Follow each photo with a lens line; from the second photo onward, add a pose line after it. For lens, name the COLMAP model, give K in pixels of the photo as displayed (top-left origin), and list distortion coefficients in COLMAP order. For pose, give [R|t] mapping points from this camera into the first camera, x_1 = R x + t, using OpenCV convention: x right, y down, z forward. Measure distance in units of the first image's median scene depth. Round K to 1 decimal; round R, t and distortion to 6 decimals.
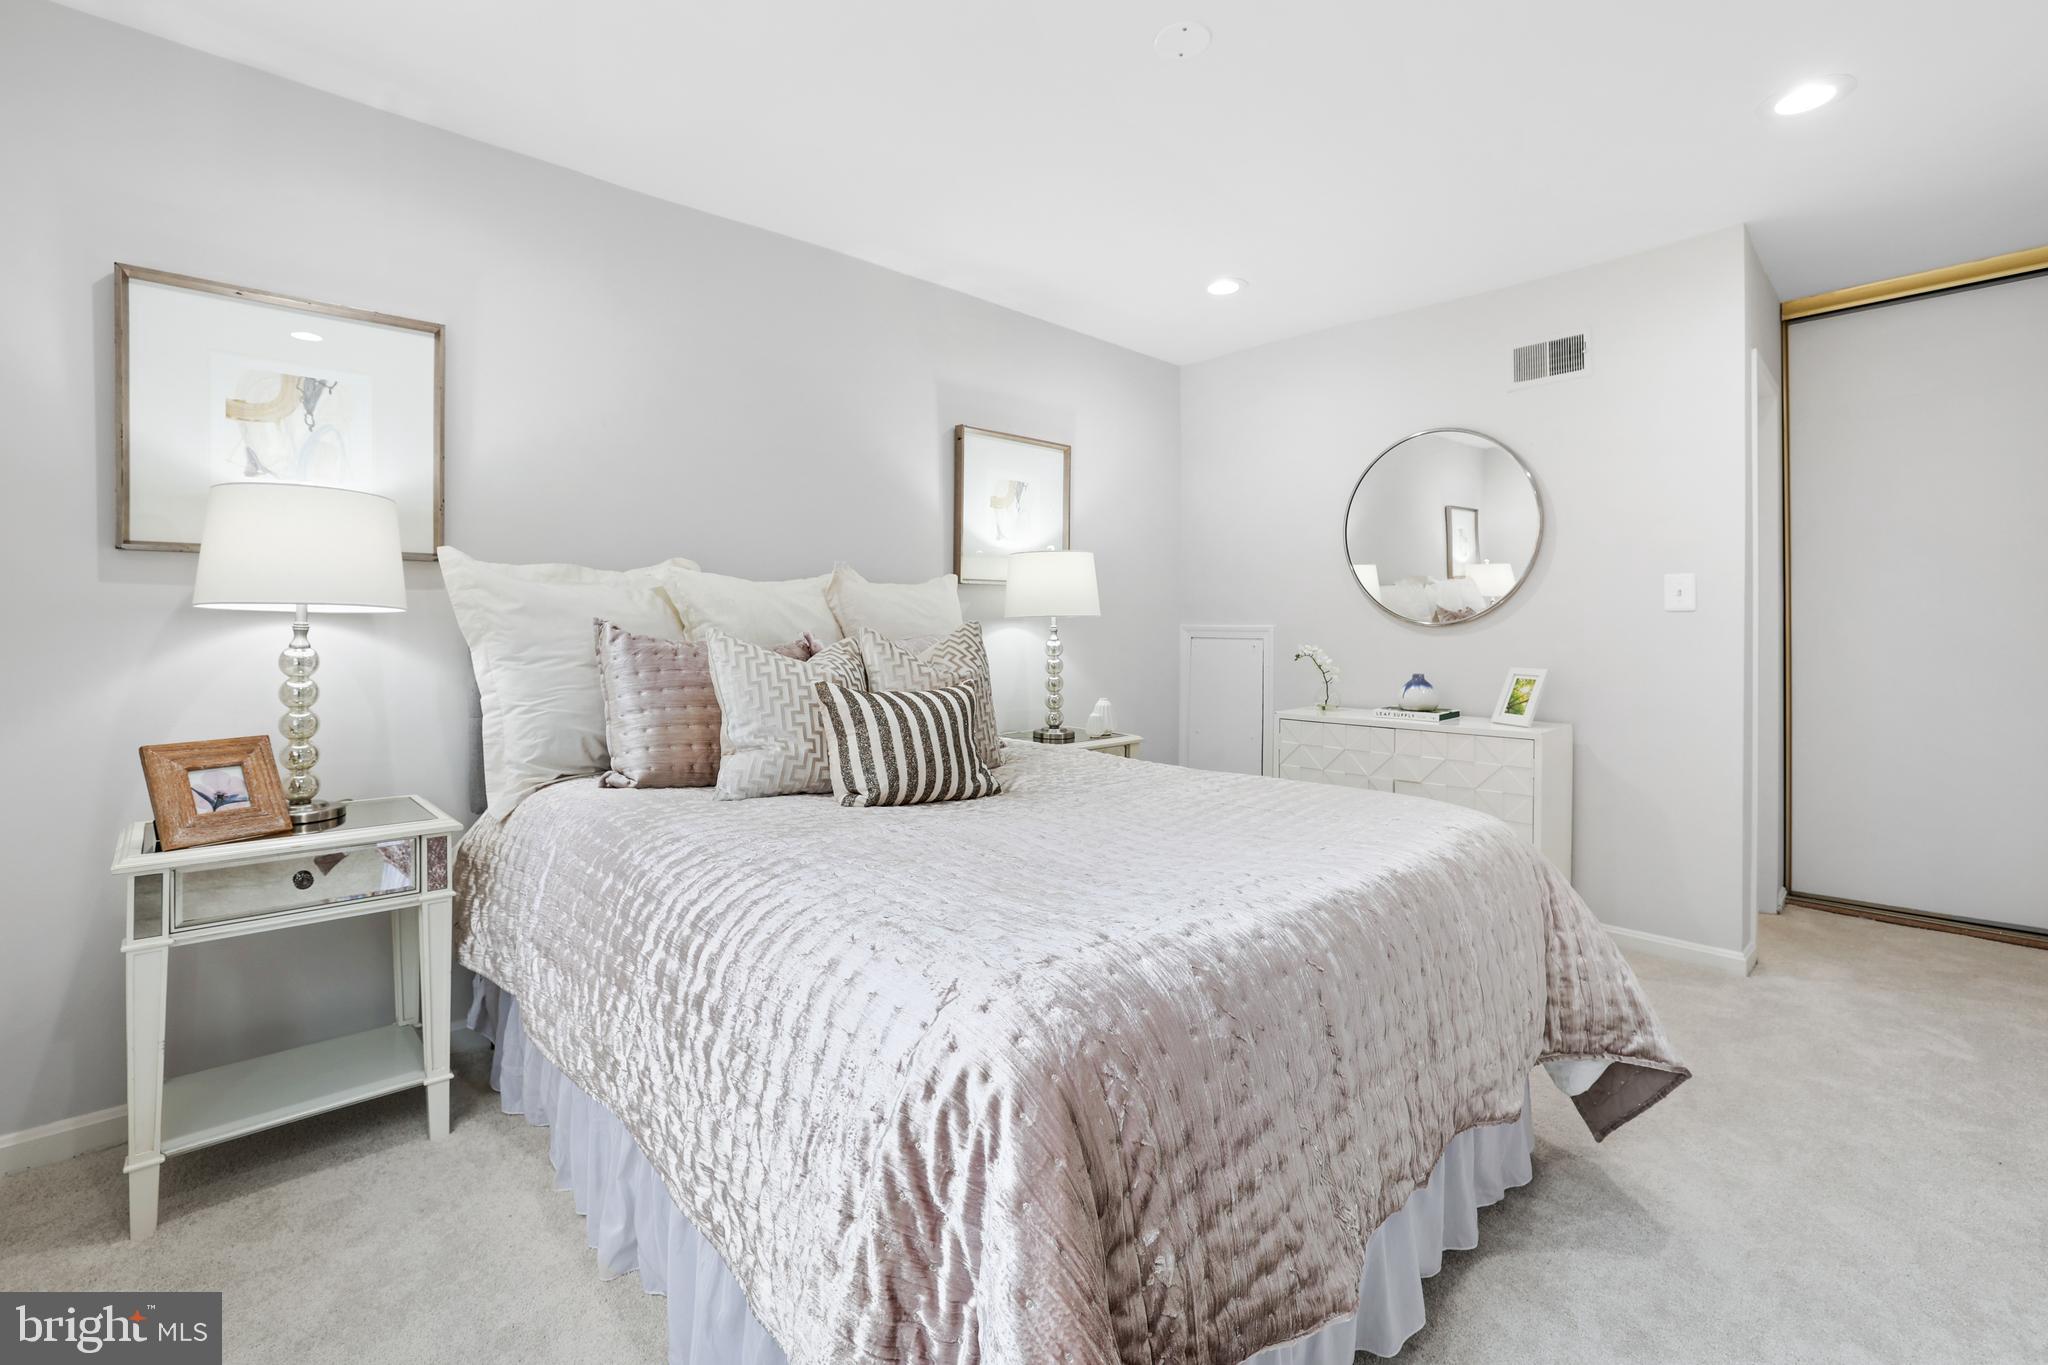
lens RADIAL K [[903.7, 0, 1025.4], [0, 903.7, 620.7], [0, 0, 1]] dist [0.001153, 0.000069]
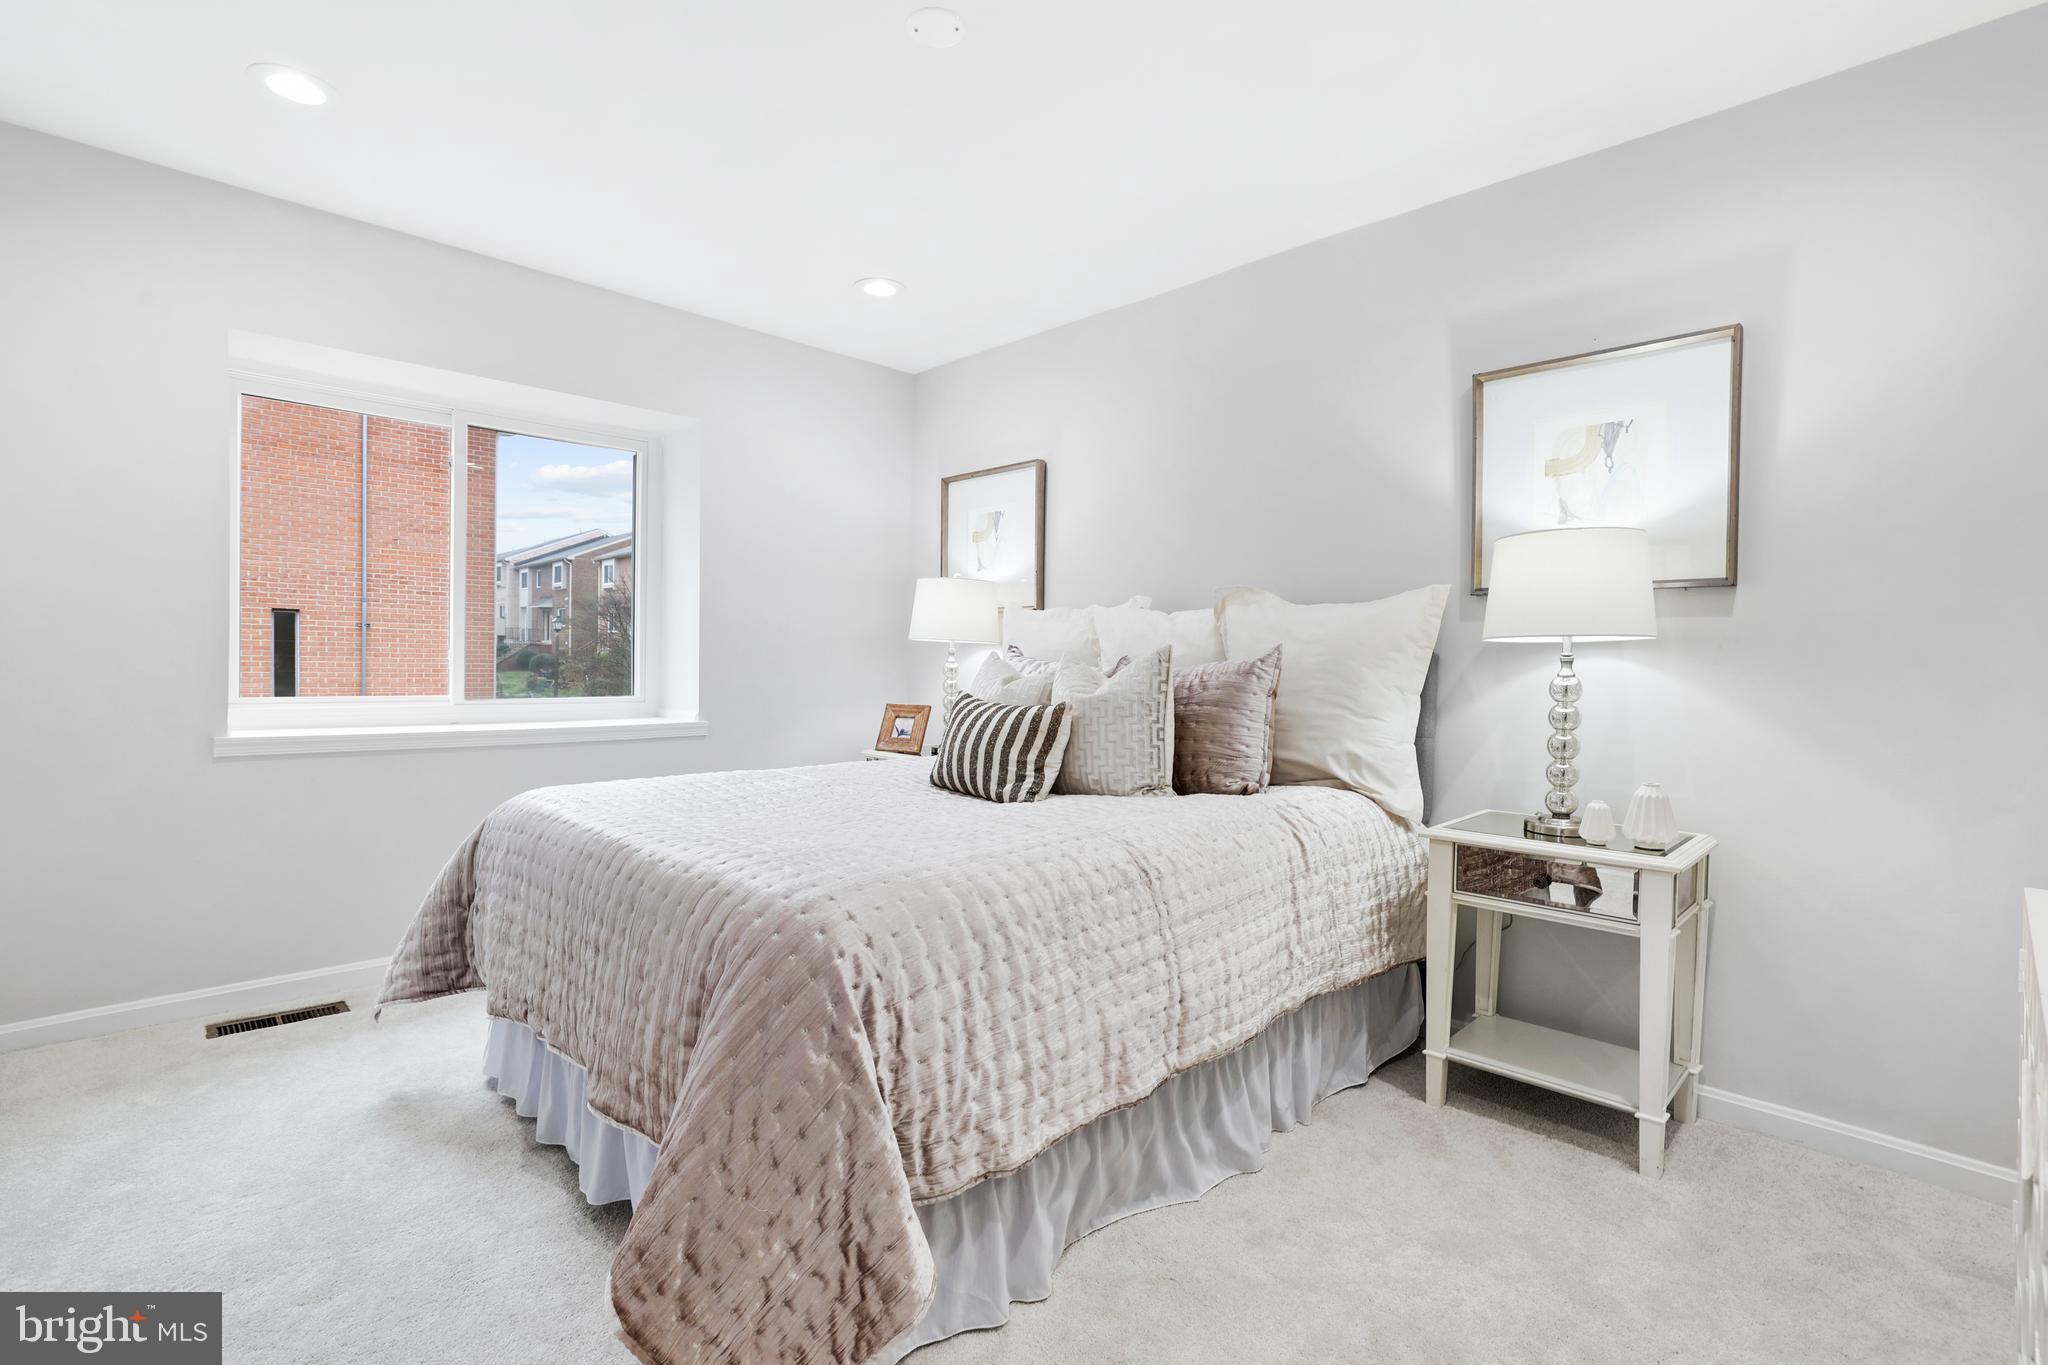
lens RADIAL K [[978.4, 0, 1028.8], [0, 978.4, 716.1], [0, 0, 1]] dist [-0.051452, 0.026688]
pose [[0.030989, 0.062389, -0.997571, 0.355881], [0.000332, 0.998049, 0.062429, 0.004232], [0.999520, -0.002266, 0.030908, 0.309794]]
